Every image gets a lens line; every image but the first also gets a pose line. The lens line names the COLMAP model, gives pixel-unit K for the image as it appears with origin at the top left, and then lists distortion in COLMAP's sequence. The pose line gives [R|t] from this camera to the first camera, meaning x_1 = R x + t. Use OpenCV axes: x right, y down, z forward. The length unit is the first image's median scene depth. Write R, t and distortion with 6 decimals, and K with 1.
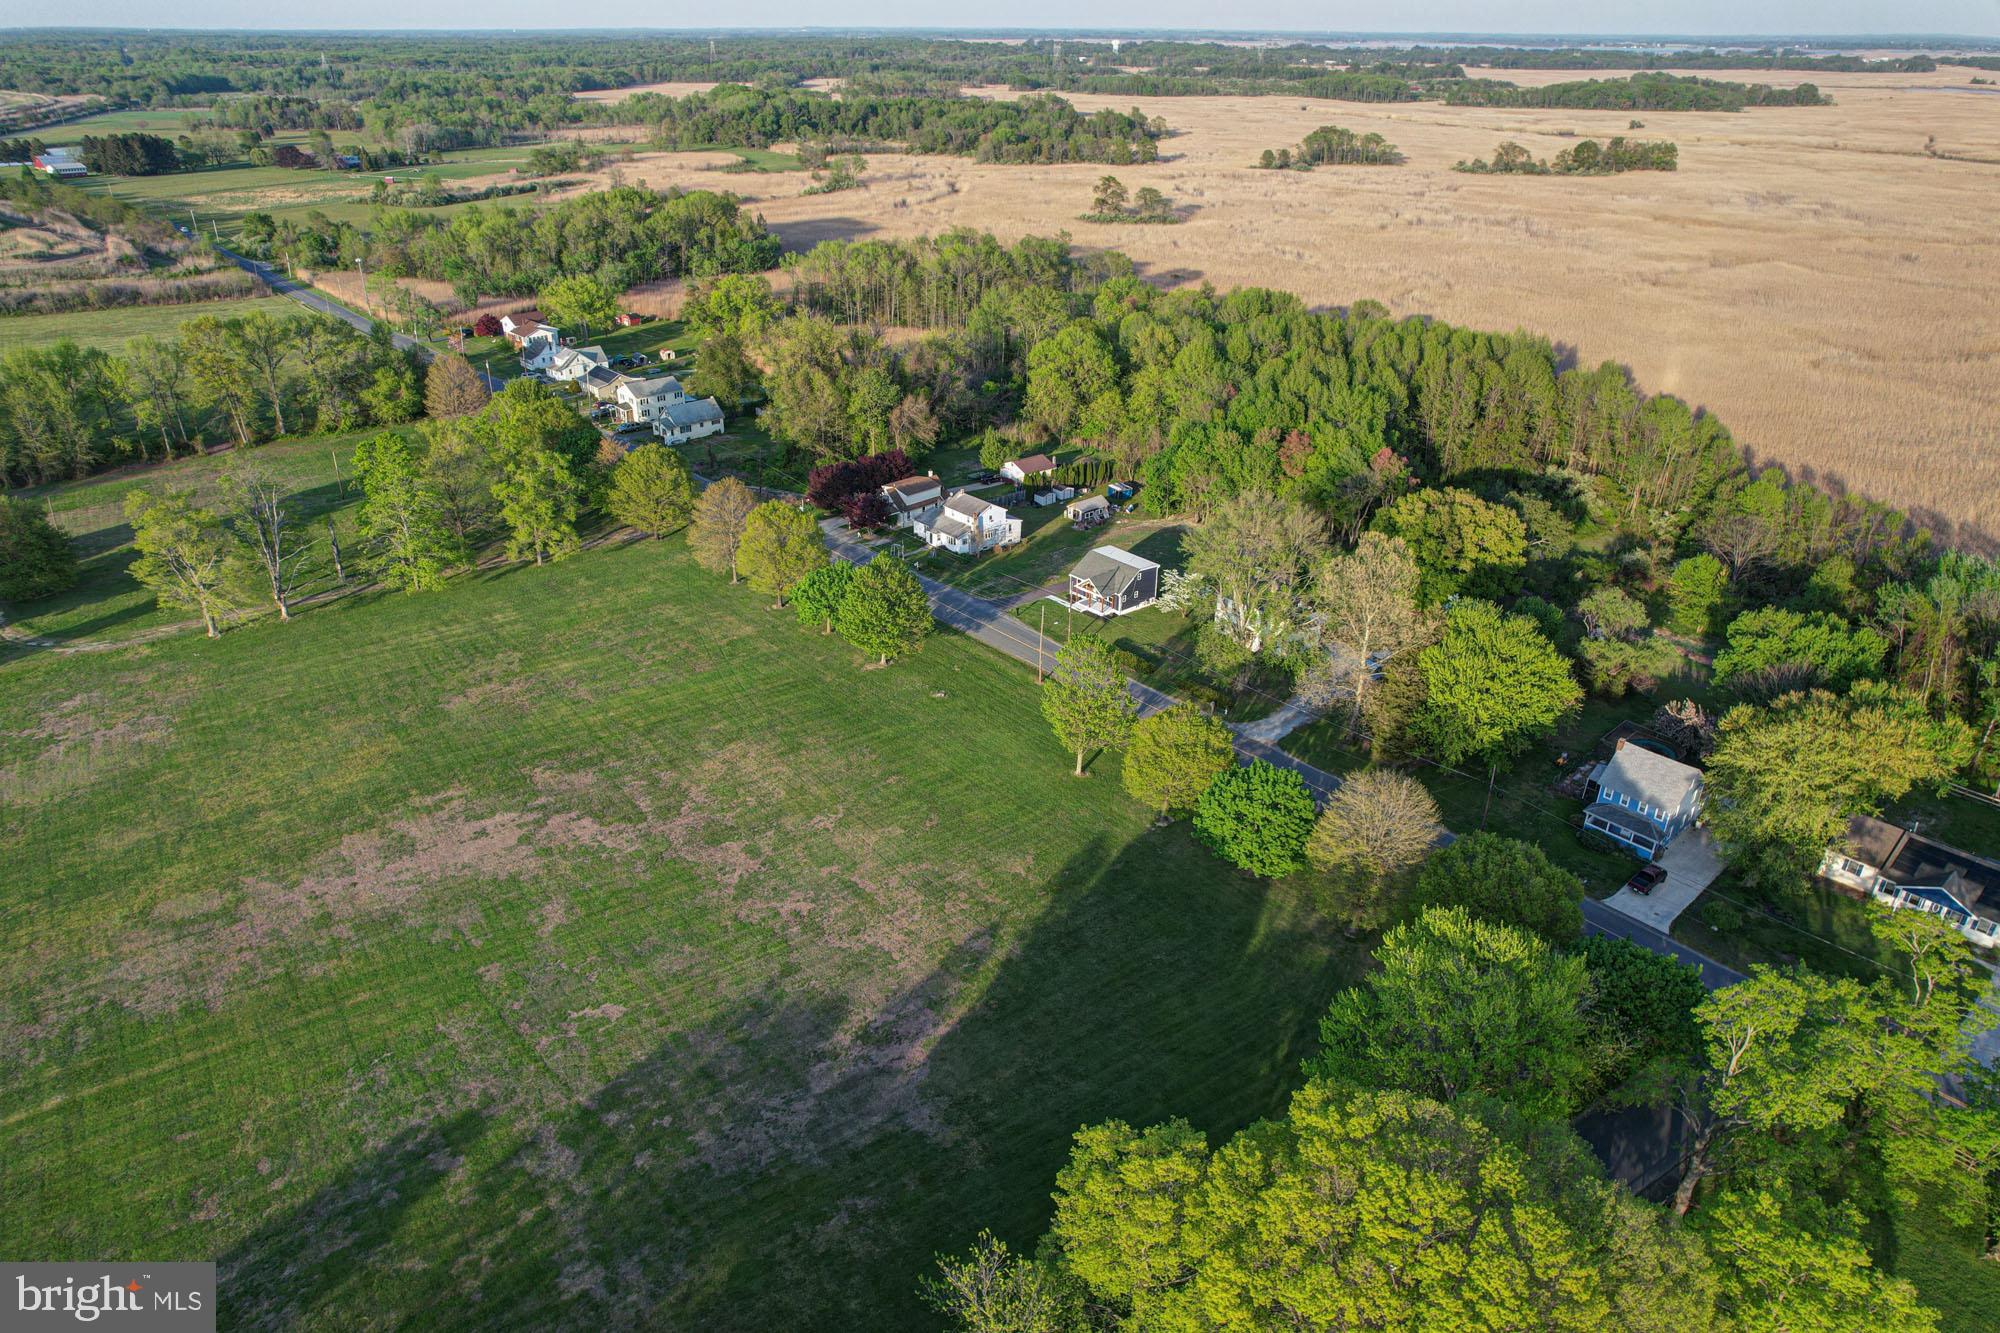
lens RADIAL K [[1281.1, 0, 992.5], [0, 1281.1, 668.6], [0, 0, 1]] dist [-0.075757, 0.067318]
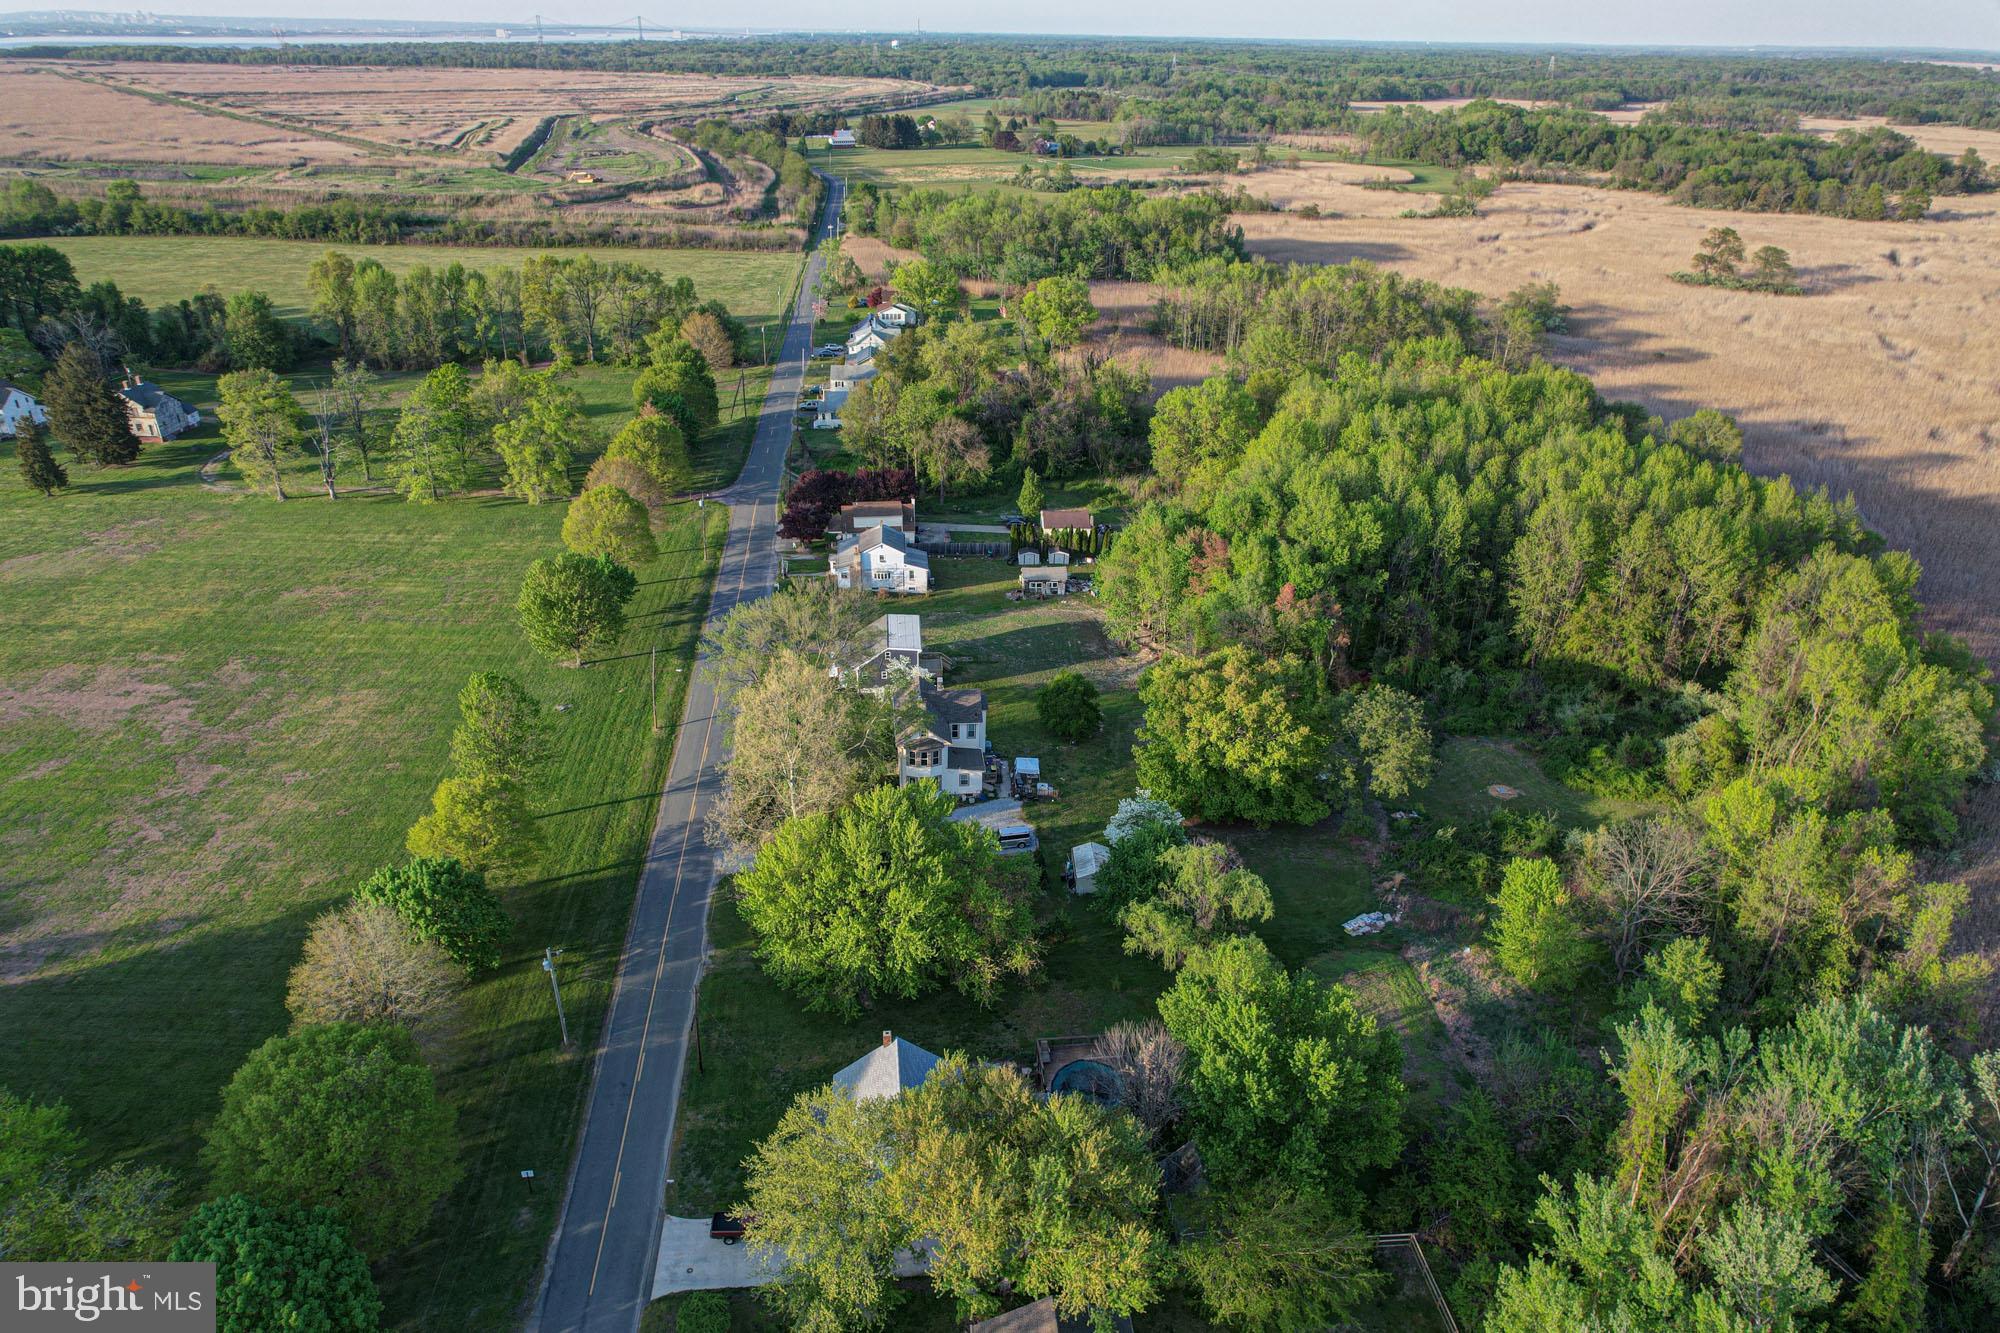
lens RADIAL K [[1281.1, 0, 999.5], [0, 1281.1, 674.5], [0, 0, 1]] dist [-0.075757, 0.067318]
pose [[0.807253, 0.274975, -0.522237, 0.560094], [-0.277353, 0.957790, 0.075587, -0.130520], [0.520978, 0.083826, 0.849444, 0.283907]]
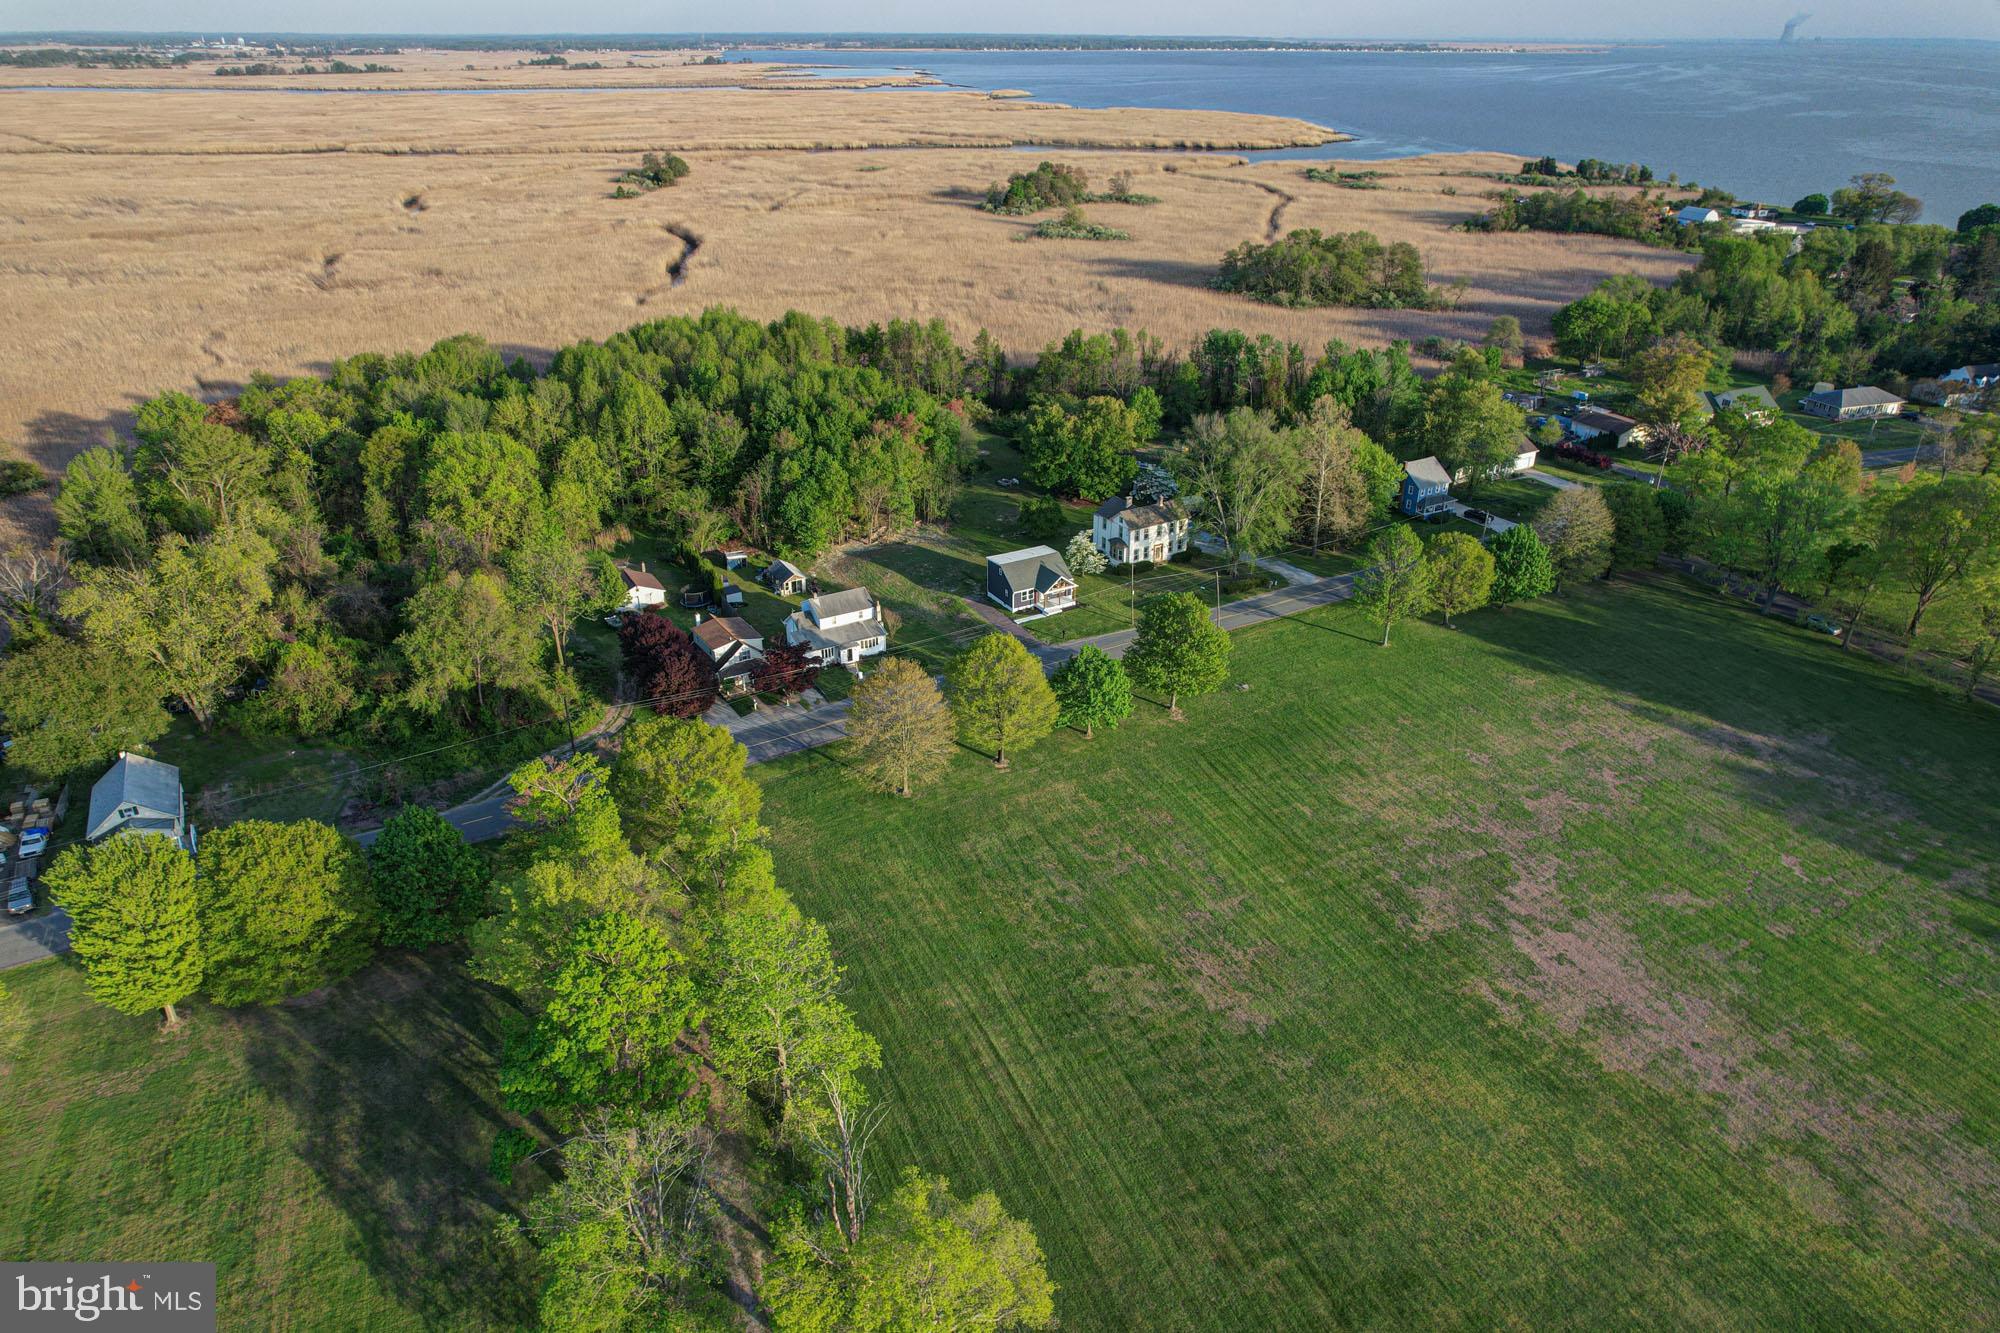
lens RADIAL K [[1281.1, 0, 996.2], [0, 1281.1, 672.4], [0, 0, 1]] dist [-0.075757, 0.067318]
pose [[0.190939, -0.448948, 0.872919, -0.753156], [0.442953, 0.832997, 0.331526, -0.324328], [-0.875977, 0.323361, 0.357915, 0.634887]]
